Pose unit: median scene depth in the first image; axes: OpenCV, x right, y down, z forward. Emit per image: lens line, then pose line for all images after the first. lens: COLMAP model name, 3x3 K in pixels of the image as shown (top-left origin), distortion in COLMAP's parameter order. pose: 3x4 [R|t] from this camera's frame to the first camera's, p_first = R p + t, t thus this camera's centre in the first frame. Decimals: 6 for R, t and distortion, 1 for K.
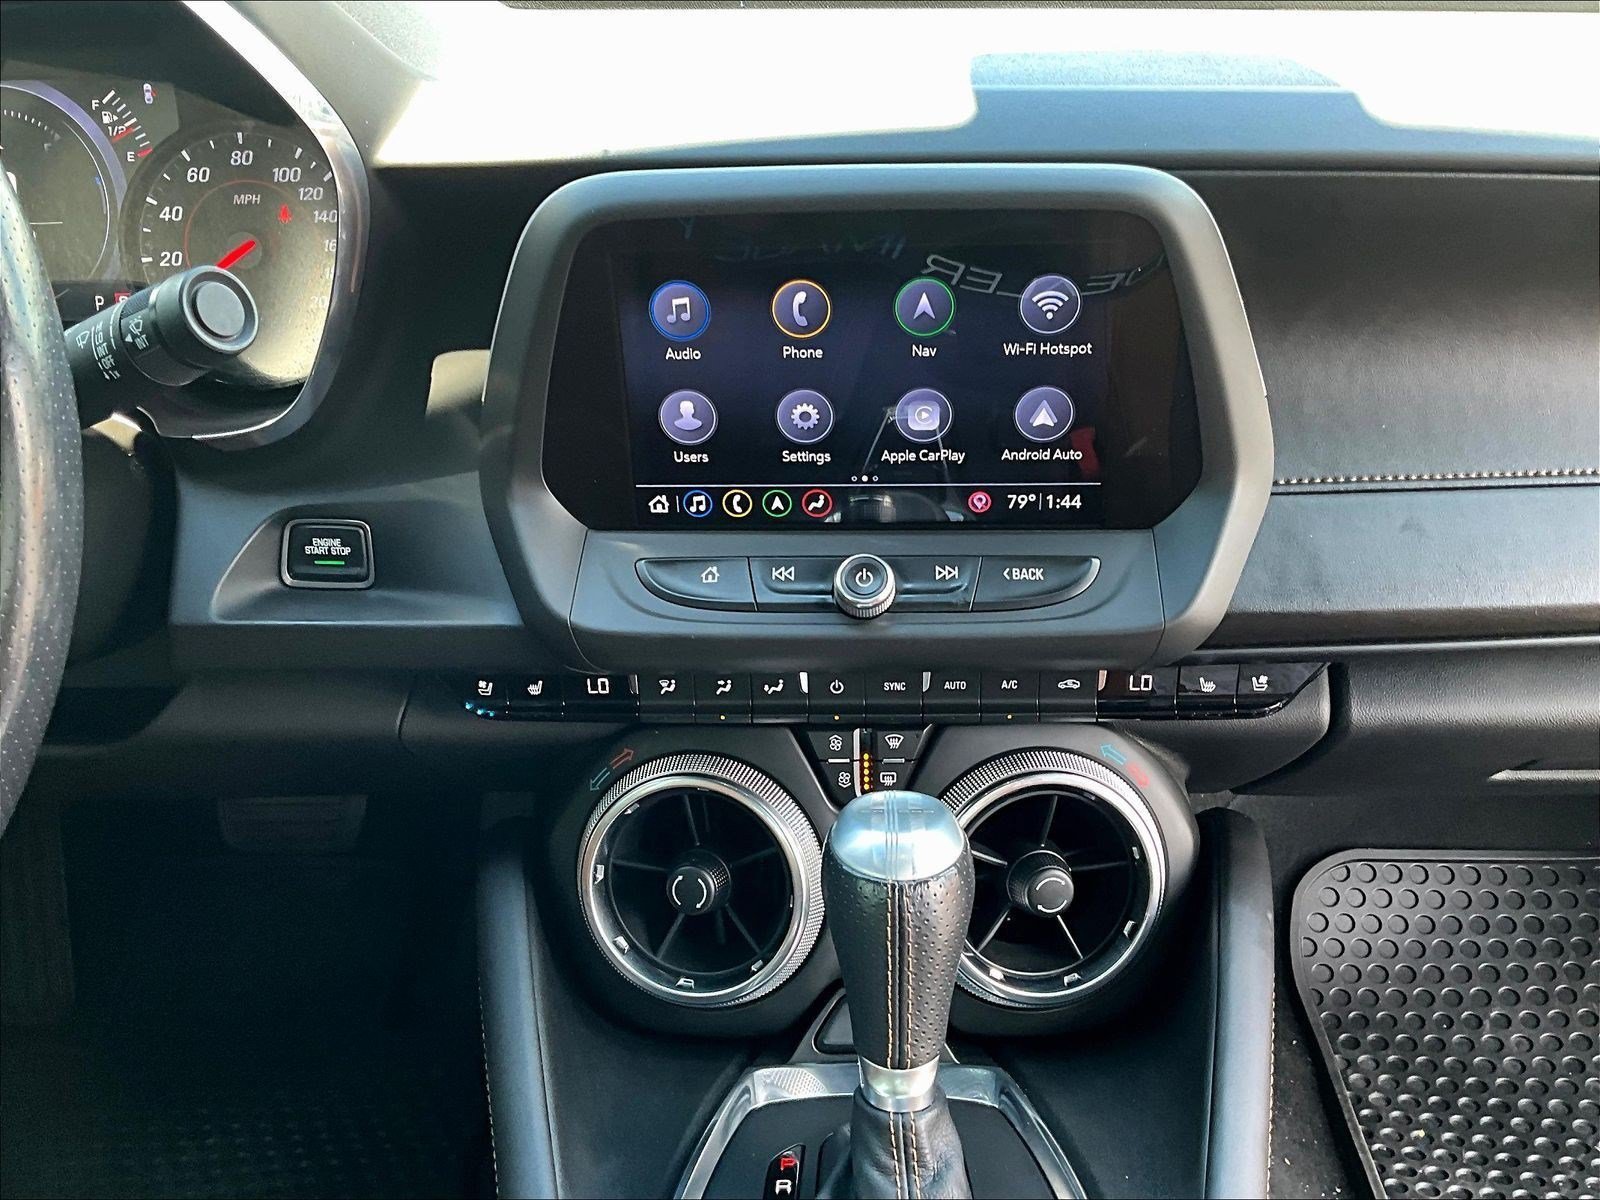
lens RADIAL K [[1356.8, 0, 802.5], [0, 1356.8, 593.6], [0, 0, 1]] dist [0.039272, -0.012845]
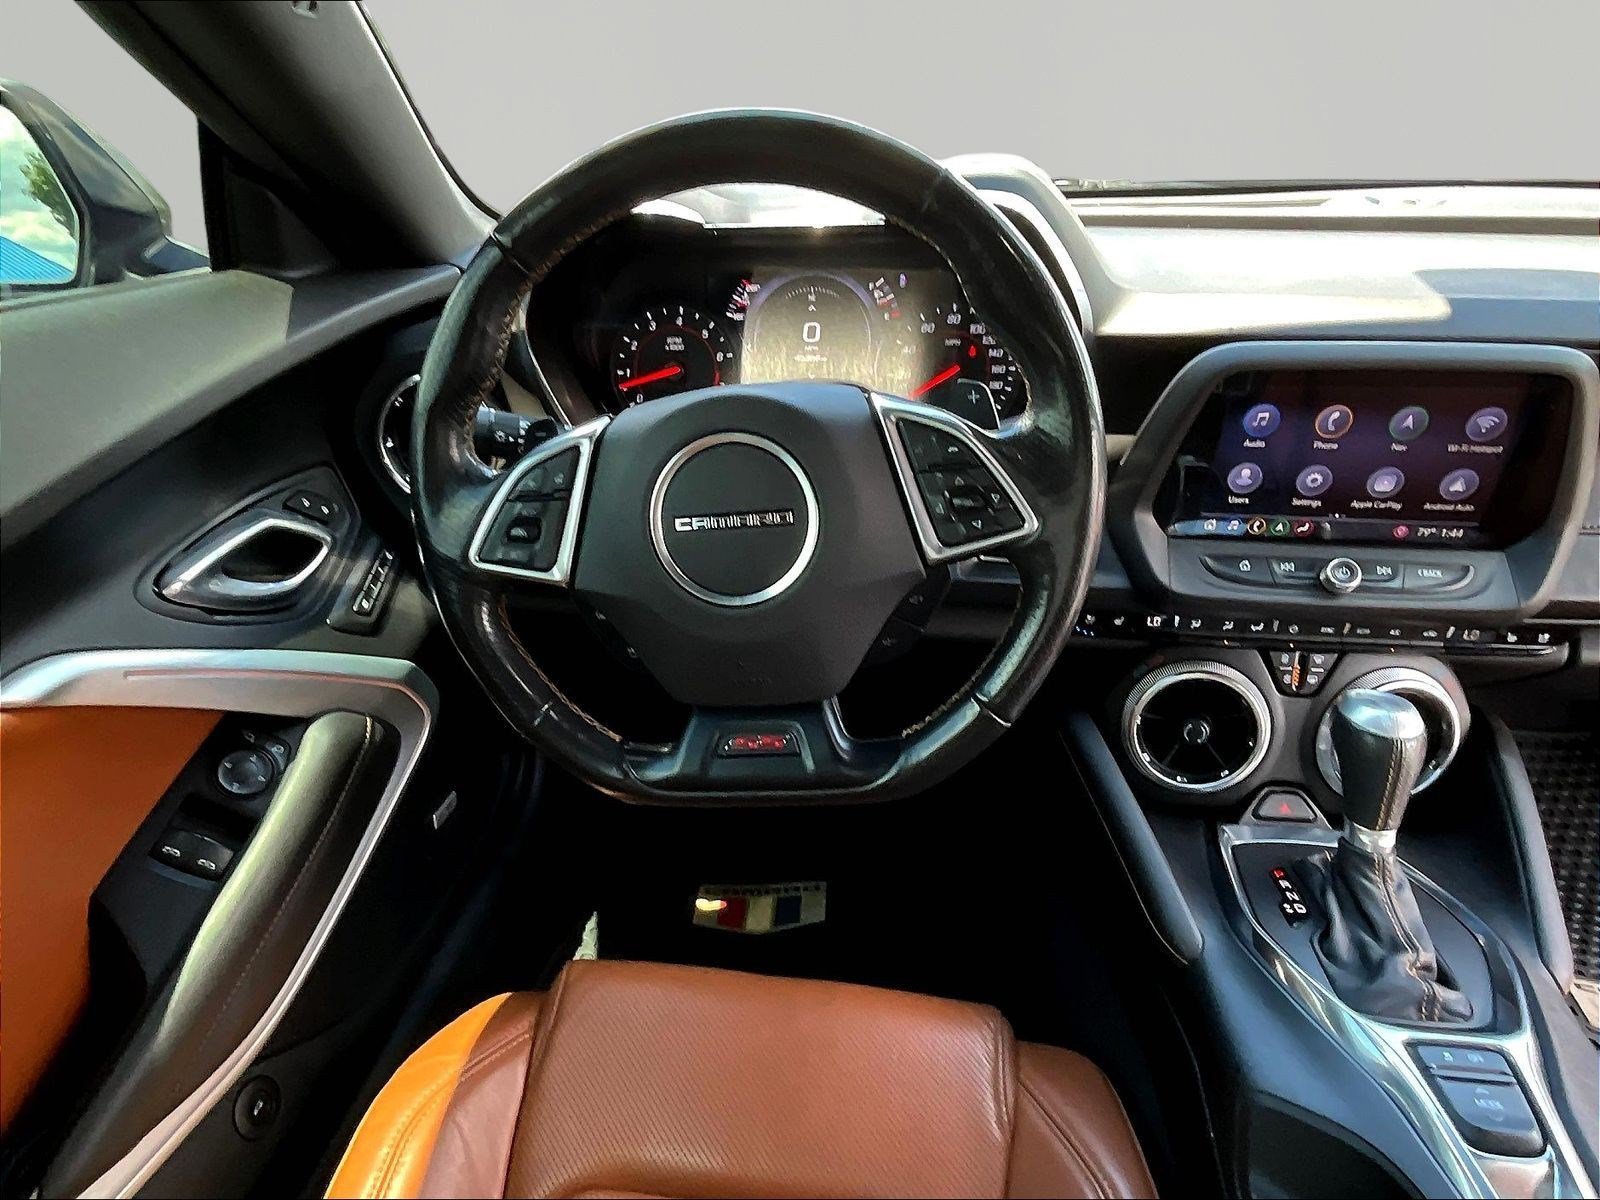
lens RADIAL K [[828.5, 0, 820.1], [0, 828.5, 647.5], [0, 0, 1]] dist [0.012984, 0.000620]
pose [[0.996730, 0.052874, -0.061110, -0.572041], [-0.045441, 0.992068, 0.117200, -0.009527], [0.066822, -0.114039, 0.991226, -0.170774]]
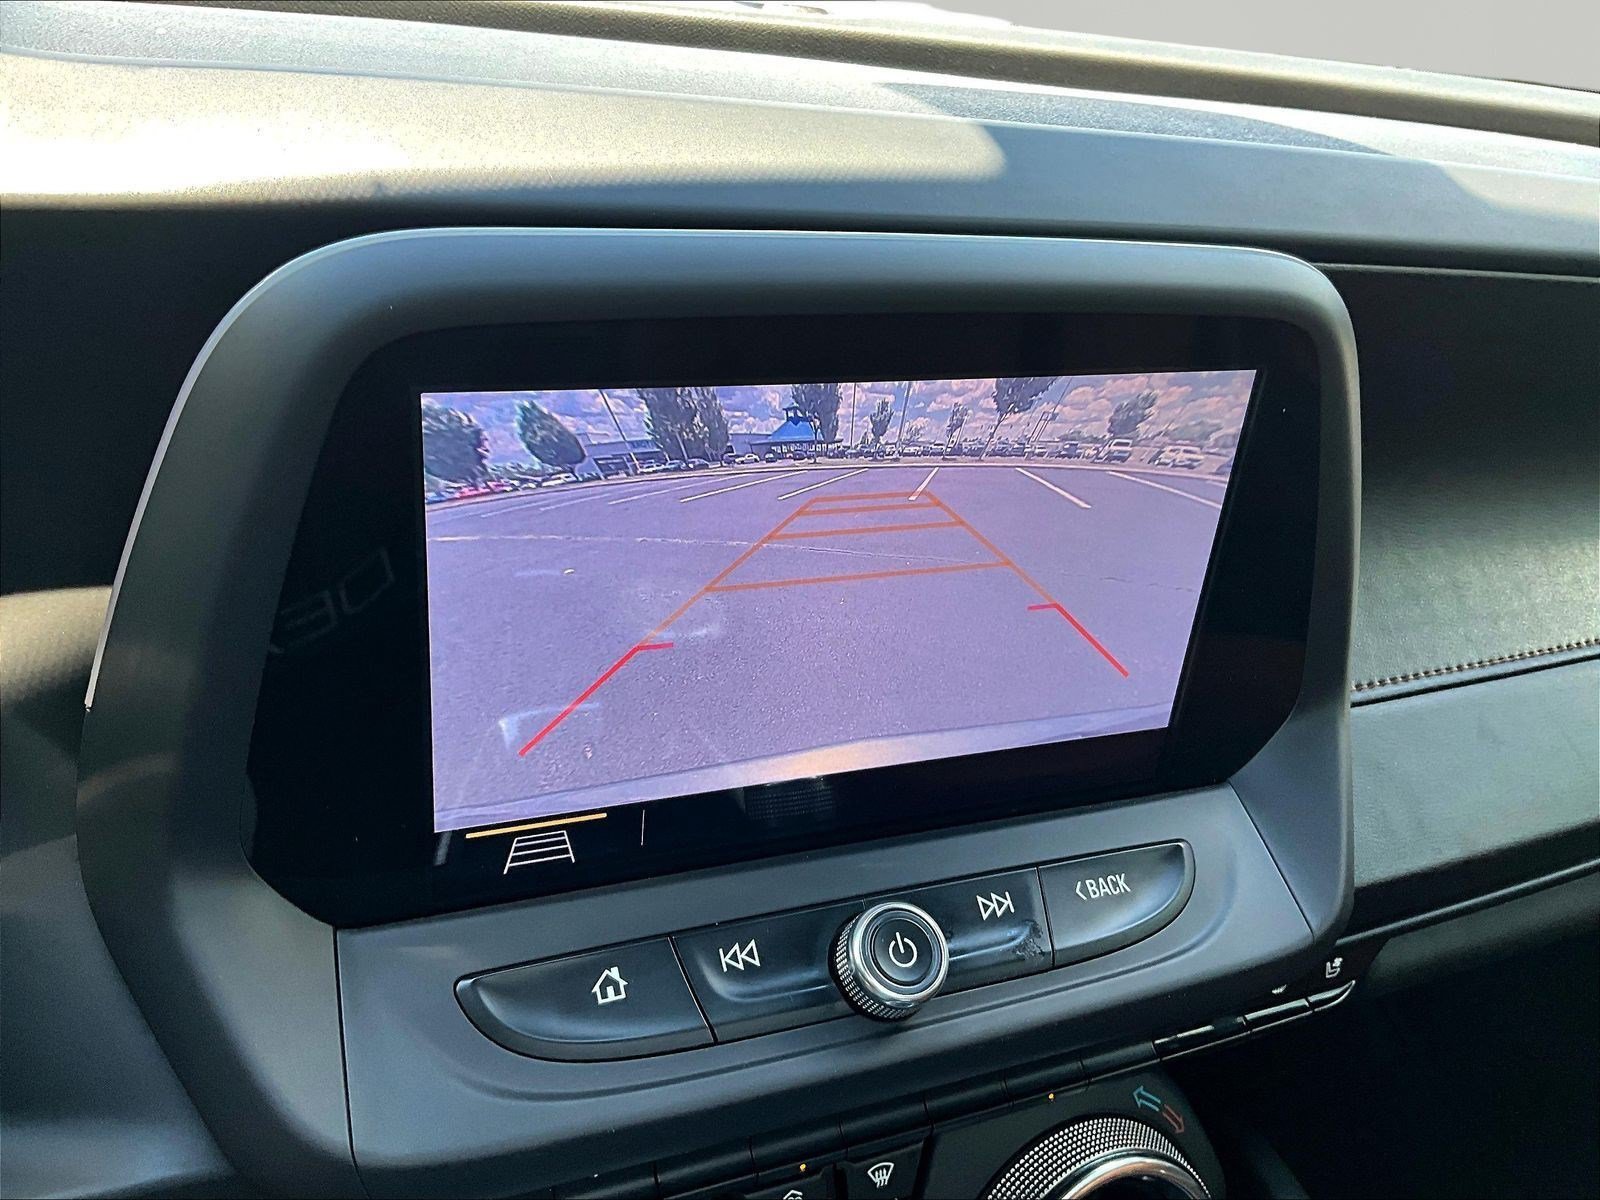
lens RADIAL K [[1356.8, 0, 799.6], [0, 1356.8, 591.4], [0, 0, 1]] dist [0.039272, -0.012845]
pose [[0.891065, -0.077456, 0.447217, -0.228582], [0.097389, 0.995009, -0.021714, -0.148381], [-0.443303, 0.062903, 0.894162, 0.489132]]
